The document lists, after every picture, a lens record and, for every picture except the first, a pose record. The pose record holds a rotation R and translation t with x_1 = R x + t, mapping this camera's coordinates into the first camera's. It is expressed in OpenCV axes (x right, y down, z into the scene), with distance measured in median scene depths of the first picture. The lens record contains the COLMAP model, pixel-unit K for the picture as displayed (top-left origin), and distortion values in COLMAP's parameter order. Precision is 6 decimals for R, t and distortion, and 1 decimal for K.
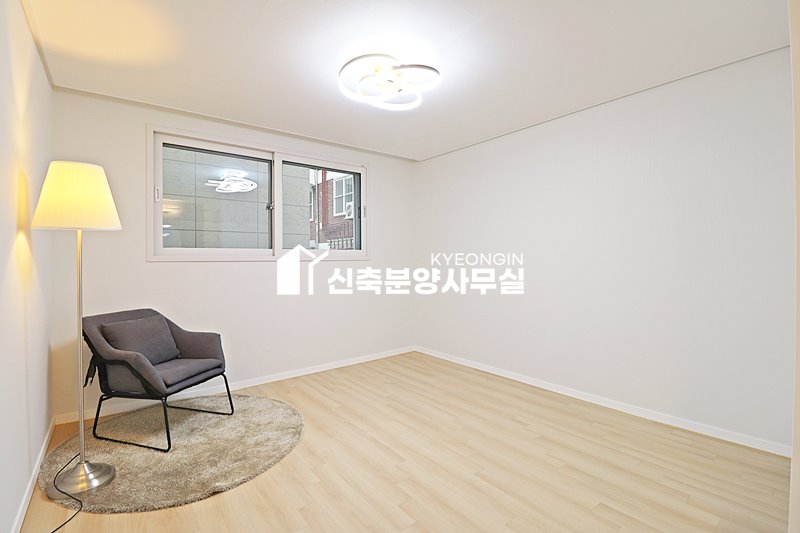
lens RADIAL K [[369.8, 0, 399.2], [0, 369.8, 260.8], [0, 0, 1]] dist [0.000687, -0.012947]
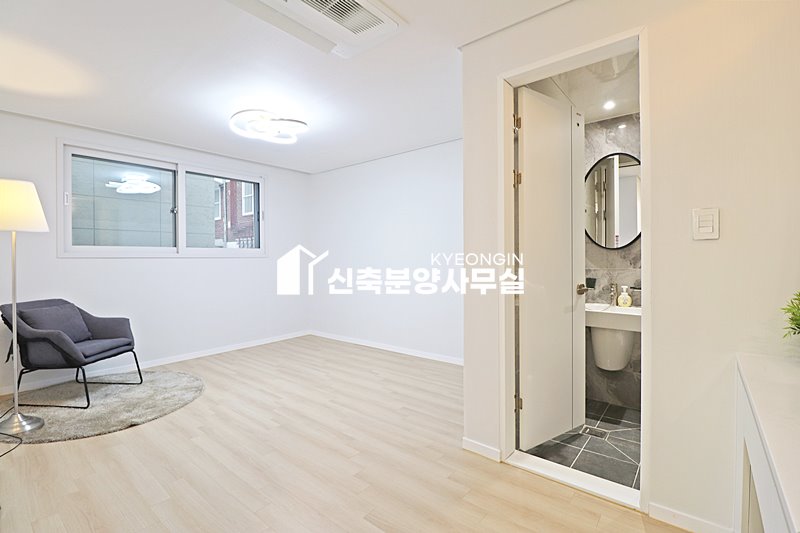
lens RADIAL K [[369.8, 0, 399.2], [0, 369.8, 260.8], [0, 0, 1]] dist [0.000687, -0.012947]
pose [[0.976837, -0.002203, 0.213971, 0.123329], [0.001931, 0.999997, 0.001484, 0.013011], [-0.213974, -0.001036, 0.976839, -0.379108]]
